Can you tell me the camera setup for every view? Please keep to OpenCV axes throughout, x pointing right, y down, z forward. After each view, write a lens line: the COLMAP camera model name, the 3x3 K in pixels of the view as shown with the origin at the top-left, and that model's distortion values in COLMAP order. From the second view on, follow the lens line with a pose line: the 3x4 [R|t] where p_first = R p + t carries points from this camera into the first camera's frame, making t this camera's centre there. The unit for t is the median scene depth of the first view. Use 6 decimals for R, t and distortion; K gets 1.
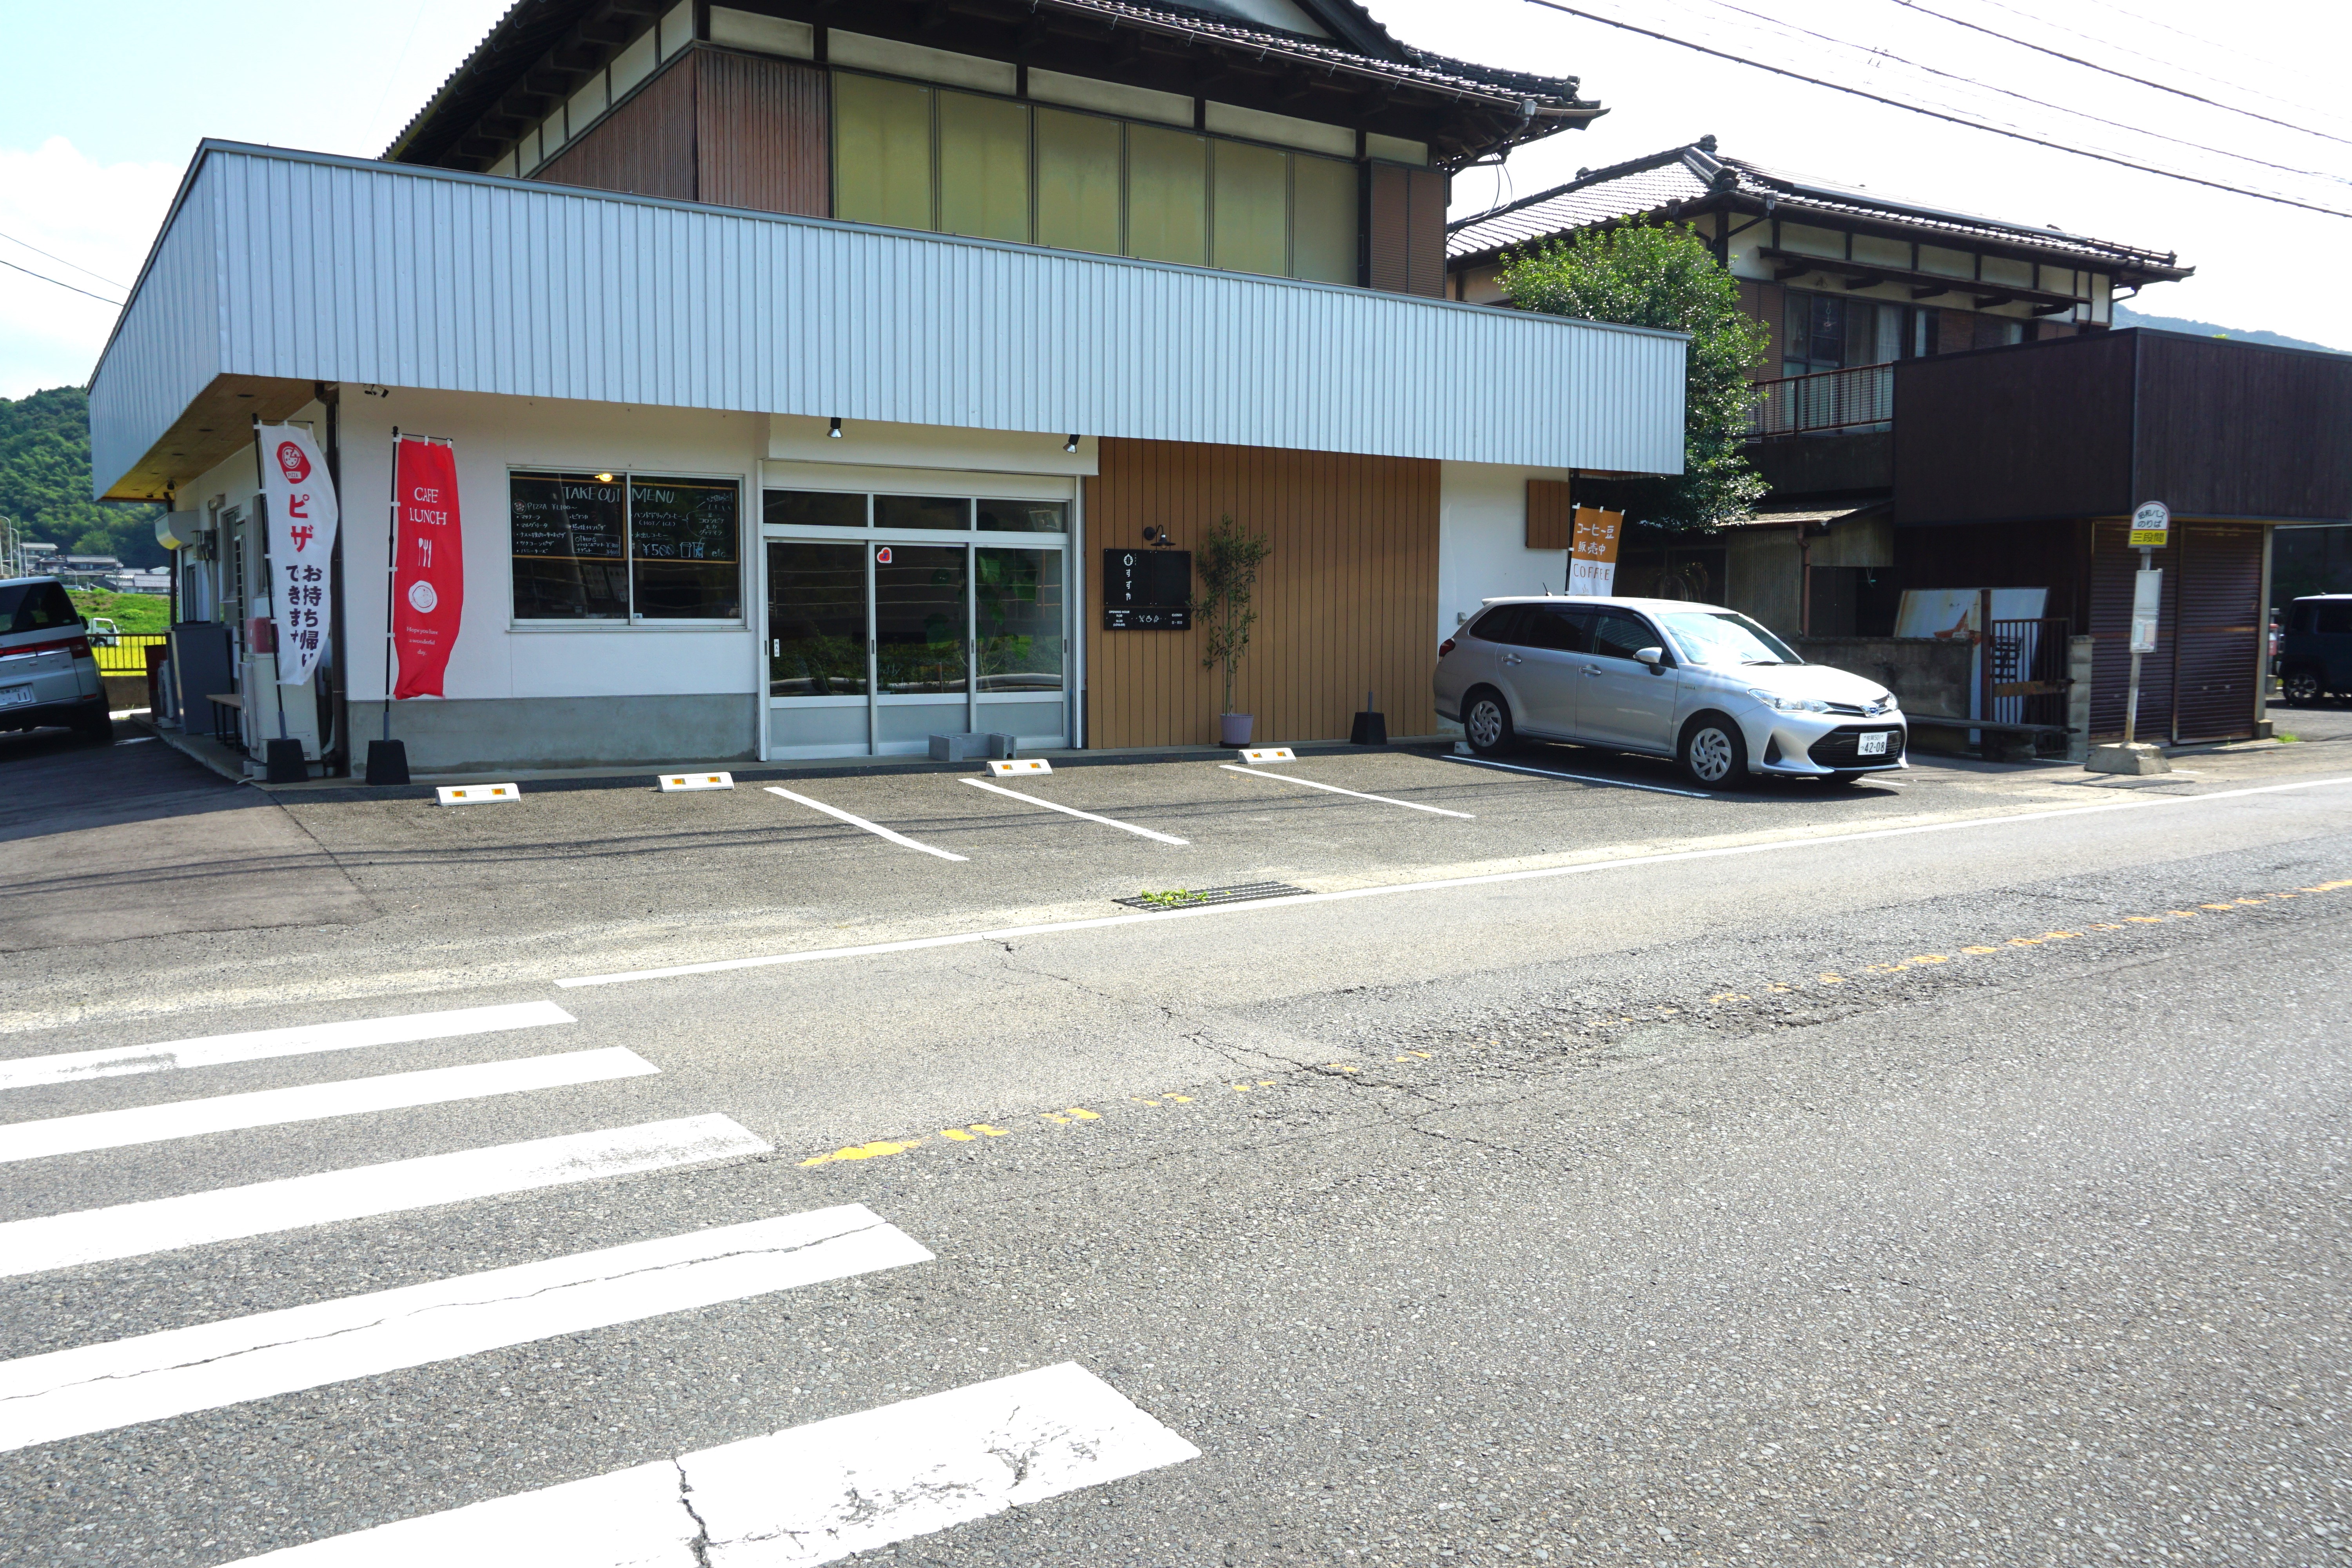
lens RADIAL K [[1853.9, 0, 1180.6], [0, 1853.9, 791.2], [0, 0, 1]] dist [0.005557, -0.001365]
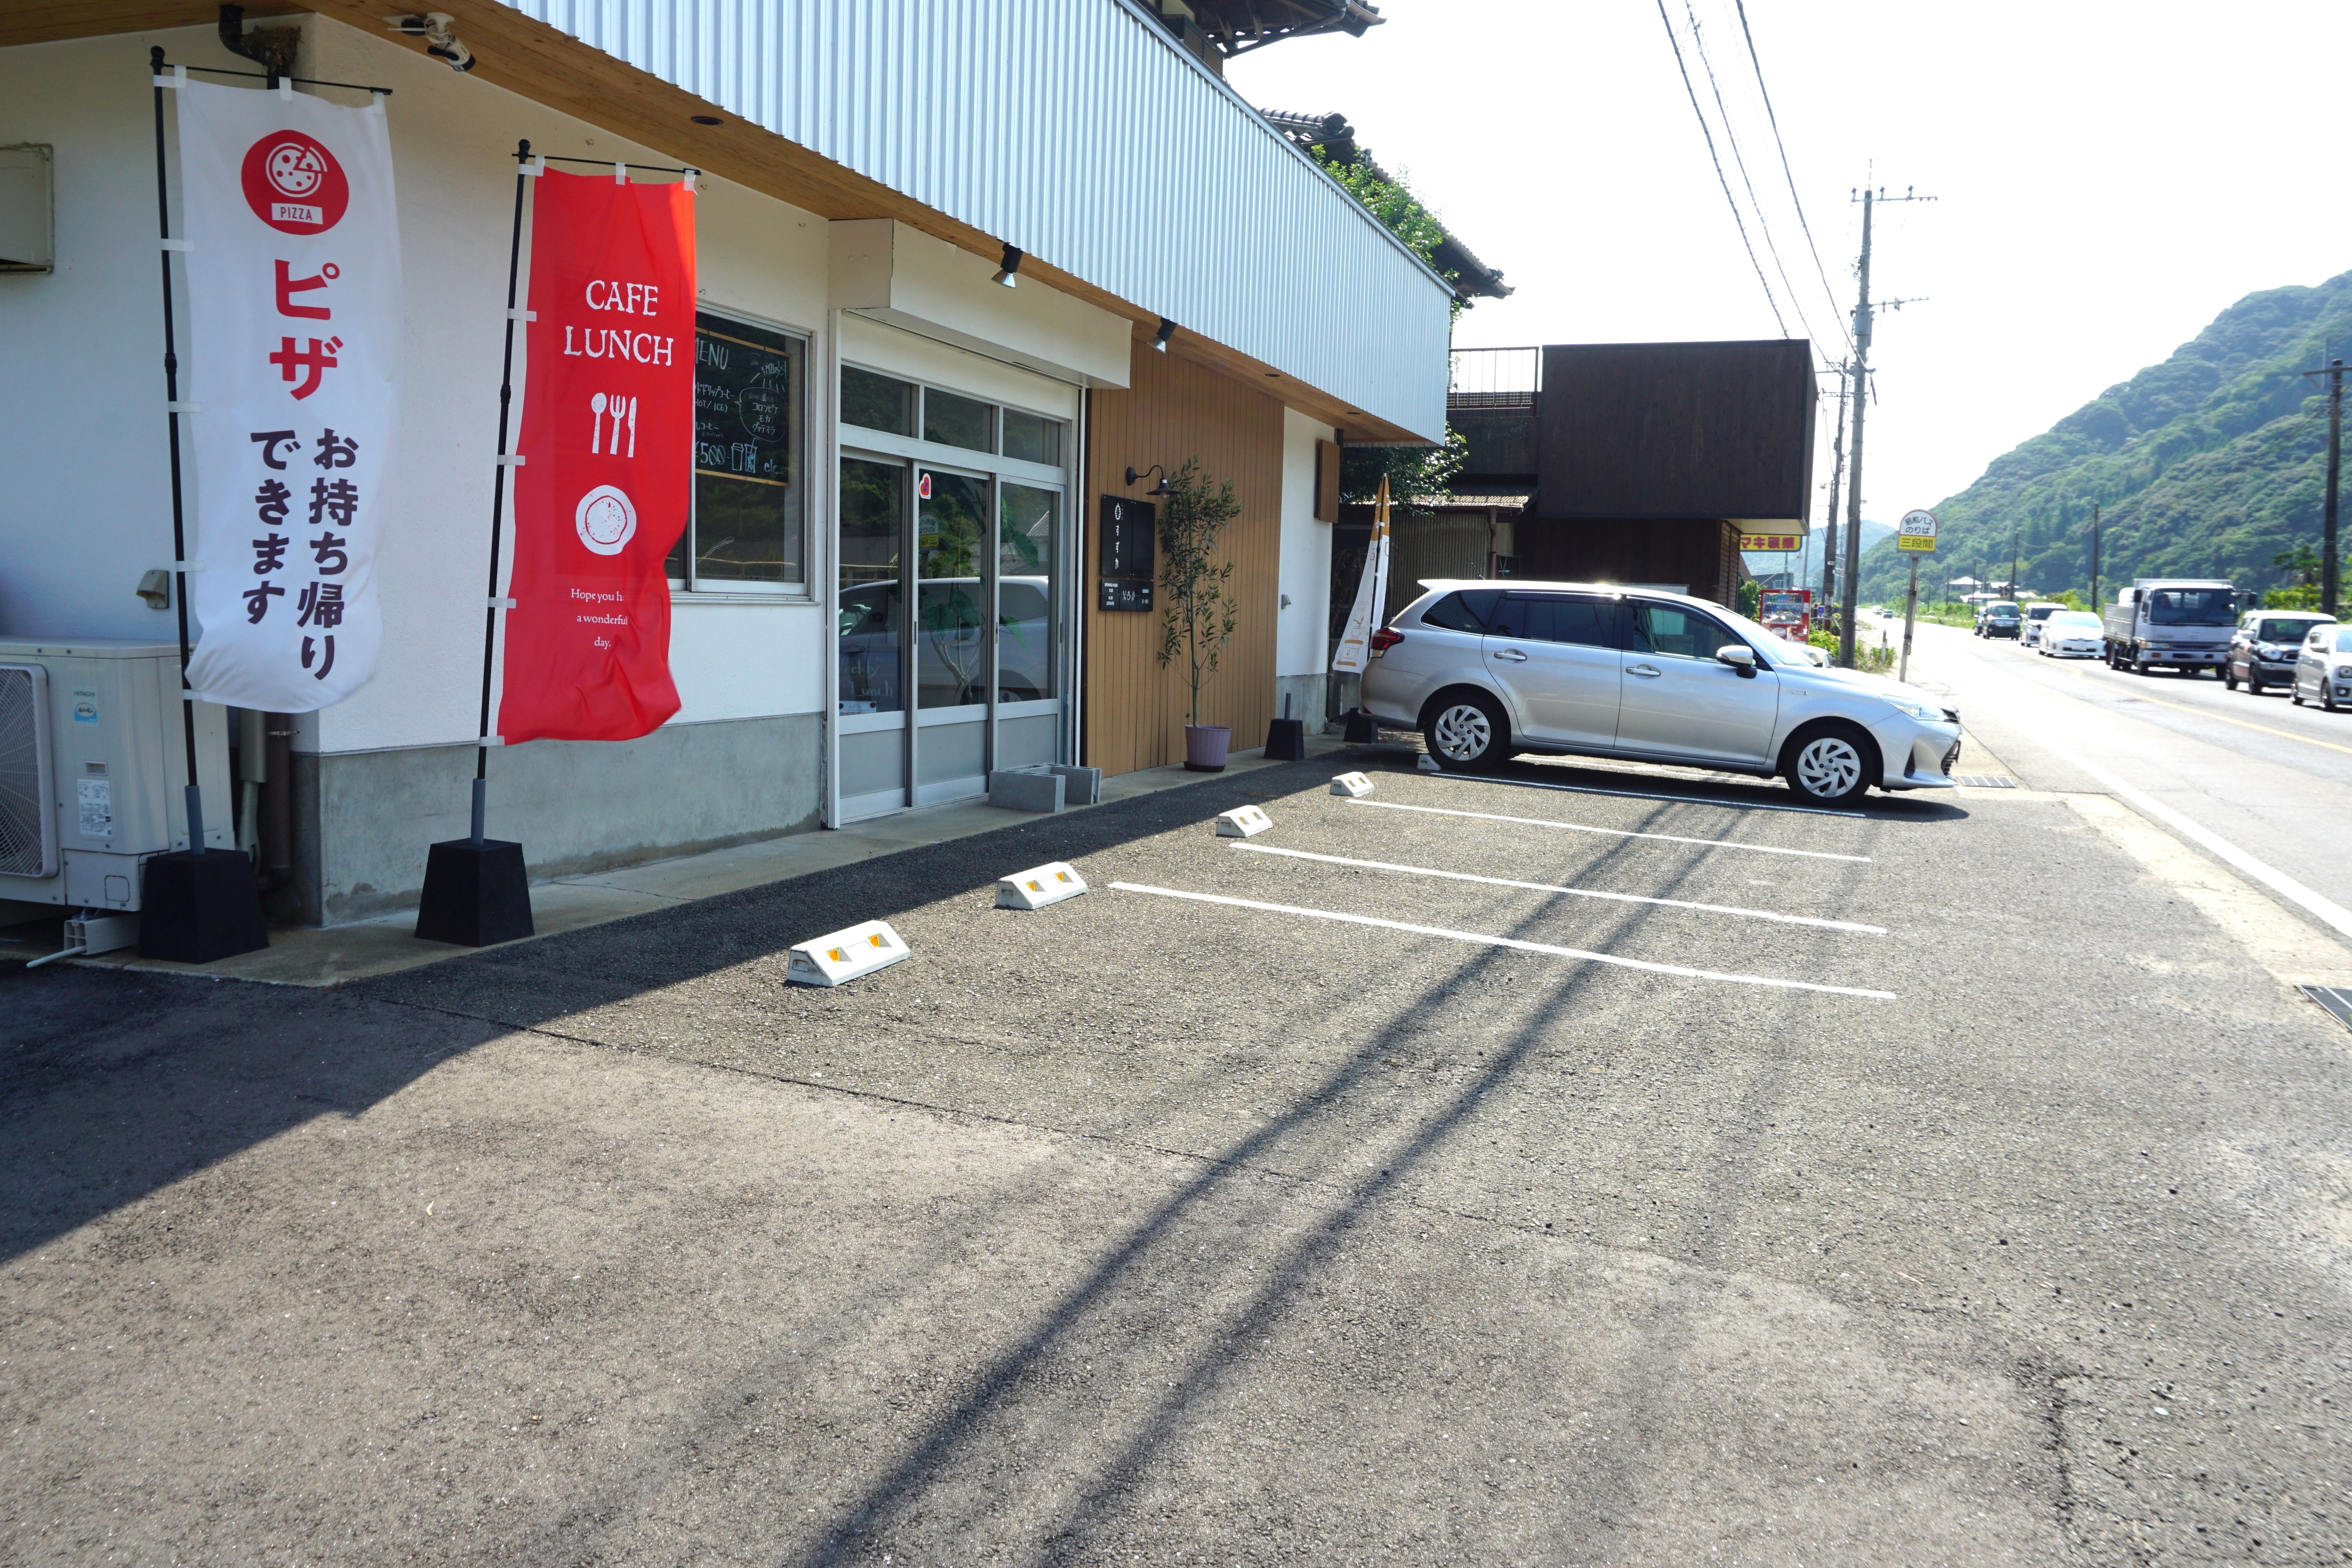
lens RADIAL K [[1853.9, 0, 1165.9], [0, 1853.9, 761.5], [0, 0, 1]] dist [0.005557, -0.001365]
pose [[0.805194, -0.029032, 0.592300, -0.469461], [0.030474, 0.999507, 0.007564, -0.037379], [-0.592228, 0.011959, 0.805682, 0.455416]]
